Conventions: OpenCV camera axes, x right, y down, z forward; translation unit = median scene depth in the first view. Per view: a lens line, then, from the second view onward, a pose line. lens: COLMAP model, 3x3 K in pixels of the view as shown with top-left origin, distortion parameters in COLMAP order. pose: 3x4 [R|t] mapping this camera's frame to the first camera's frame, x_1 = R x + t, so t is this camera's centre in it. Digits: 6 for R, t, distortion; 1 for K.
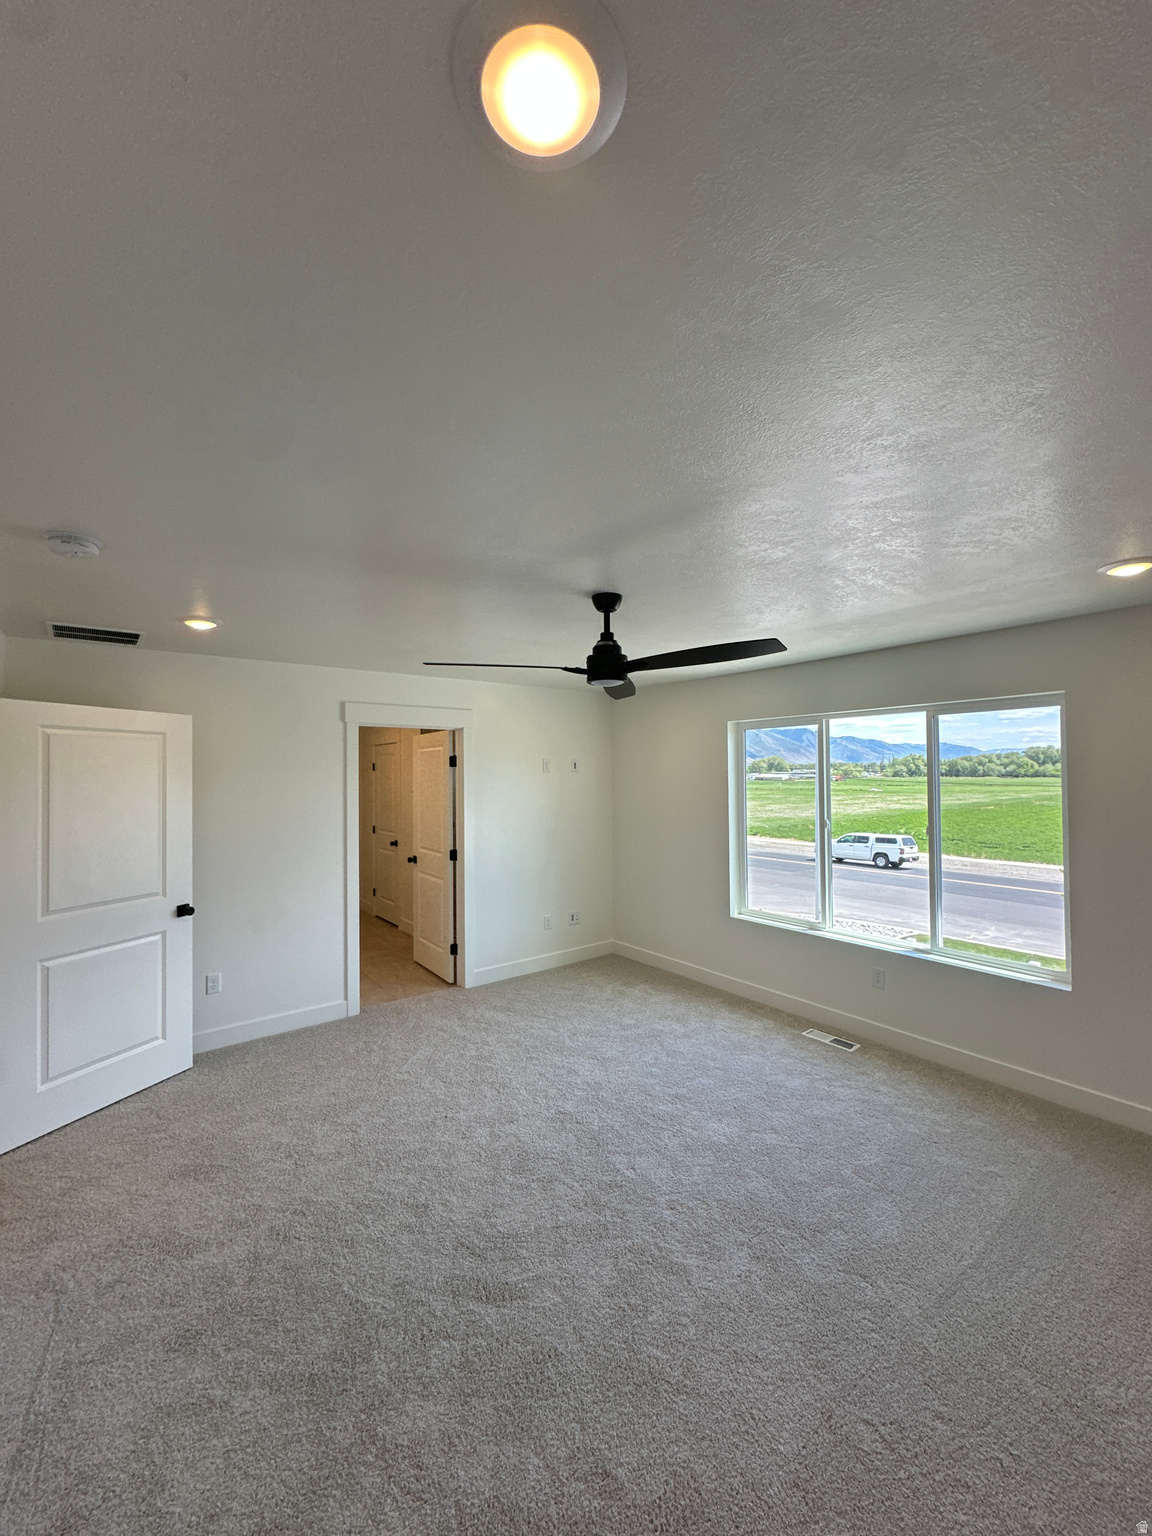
lens RADIAL K [[616.2, 0, 576.0], [0, 616.2, 768.0], [0, 0, 1]] dist [-0.007226, 0.001643]
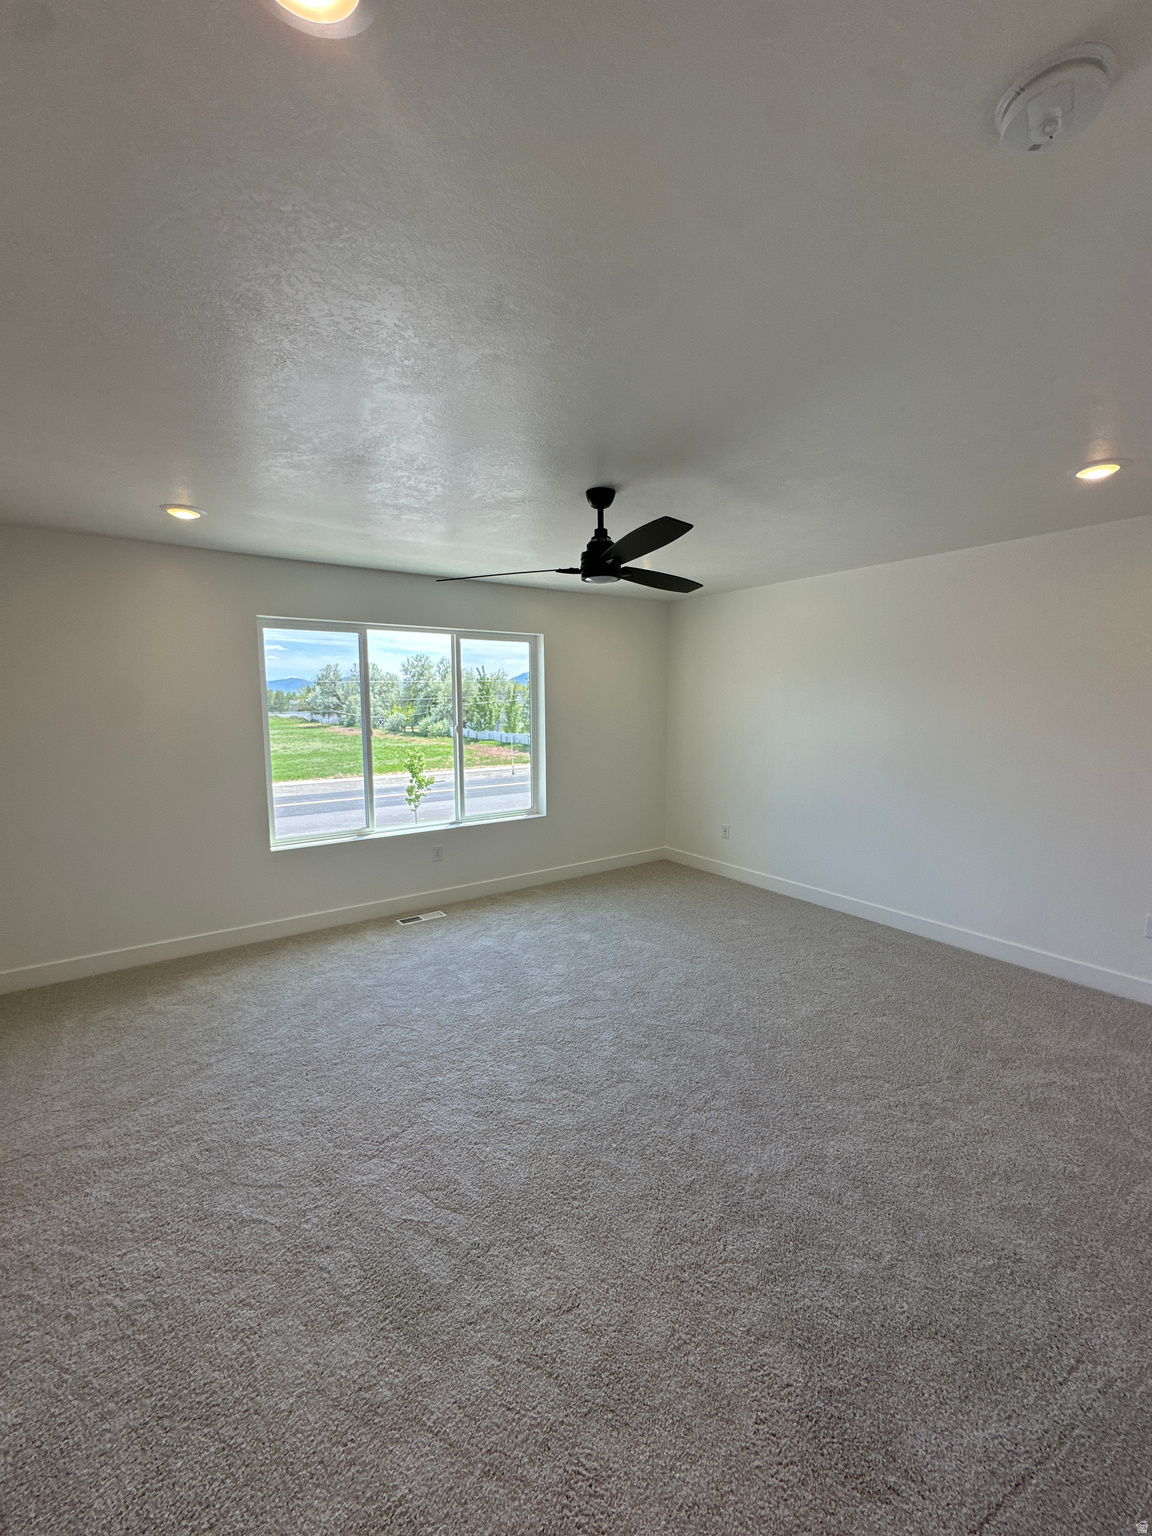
lens RADIAL K [[616.2, 0, 576.0], [0, 616.2, 768.0], [0, 0, 1]] dist [-0.007226, 0.001643]
pose [[0.066097, -0.110346, 0.991693, -0.713073], [-0.008266, 0.993772, 0.111129, 0.037153], [-0.997779, -0.015543, 0.064773, 0.686870]]
